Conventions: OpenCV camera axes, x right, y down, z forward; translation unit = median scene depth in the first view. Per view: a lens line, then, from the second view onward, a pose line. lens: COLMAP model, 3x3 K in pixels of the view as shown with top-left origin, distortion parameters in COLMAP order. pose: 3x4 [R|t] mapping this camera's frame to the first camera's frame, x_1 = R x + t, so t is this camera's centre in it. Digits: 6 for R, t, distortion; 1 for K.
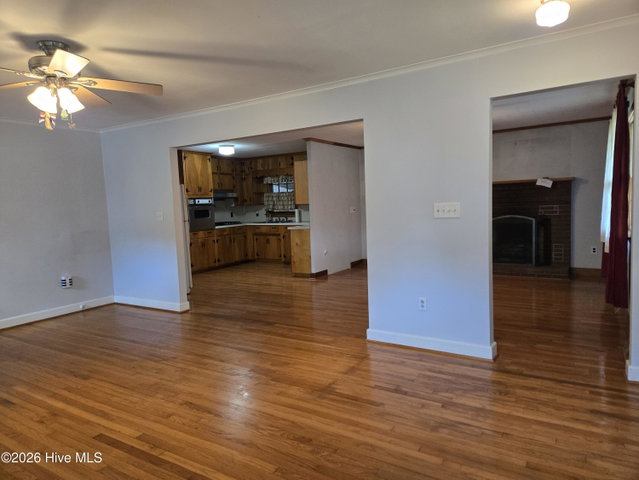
lens RADIAL K [[423.3, 0, 321.8], [0, 423.3, 237.2], [0, 0, 1]] dist [0.087943, -0.070347]
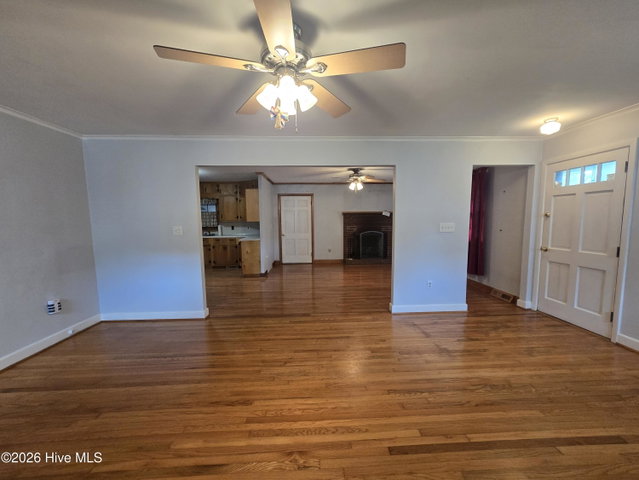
lens RADIAL K [[262.5, 0, 322.4], [0, 262.5, 246.1], [0, 0, 1]] dist [-0.001428, 0.000952]
pose [[0.822098, -0.028006, 0.568656, -0.359573], [0.025045, 0.999601, 0.013023, -0.007867], [-0.568794, 0.003536, 0.822472, 0.219921]]
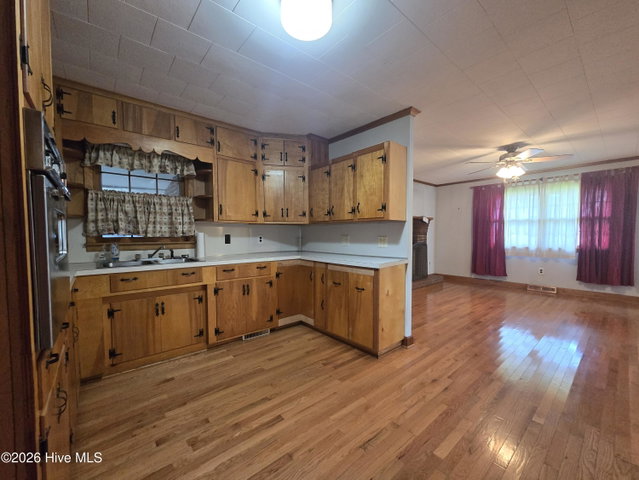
lens RADIAL K [[262.5, 0, 322.4], [0, 262.5, 246.1], [0, 0, 1]] dist [-0.001428, 0.000952]
pose [[0.298389, -0.009351, 0.954398, -0.439328], [0.070722, 0.997420, -0.012339, -0.050452], [-0.951820, 0.071179, 0.298281, 1.066773]]
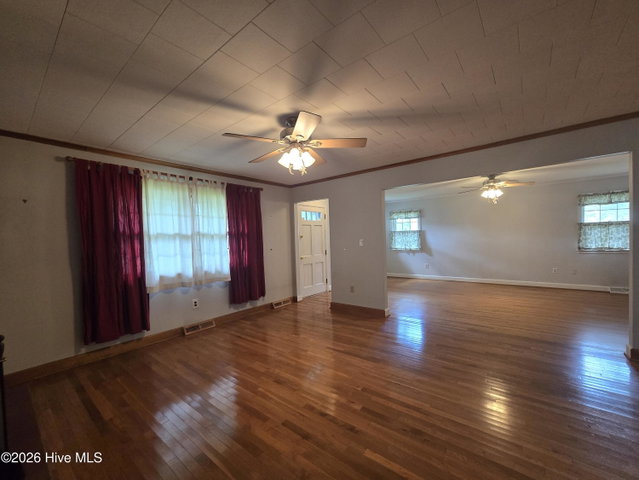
lens RADIAL K [[262.5, 0, 322.4], [0, 262.5, 246.1], [0, 0, 1]] dist [-0.001428, 0.000952]
pose [[-0.990506, 0.068735, 0.119049, 0.135947], [0.080974, 0.991564, 0.101217, -0.099549], [-0.111088, 0.109896, -0.987716, 1.206047]]
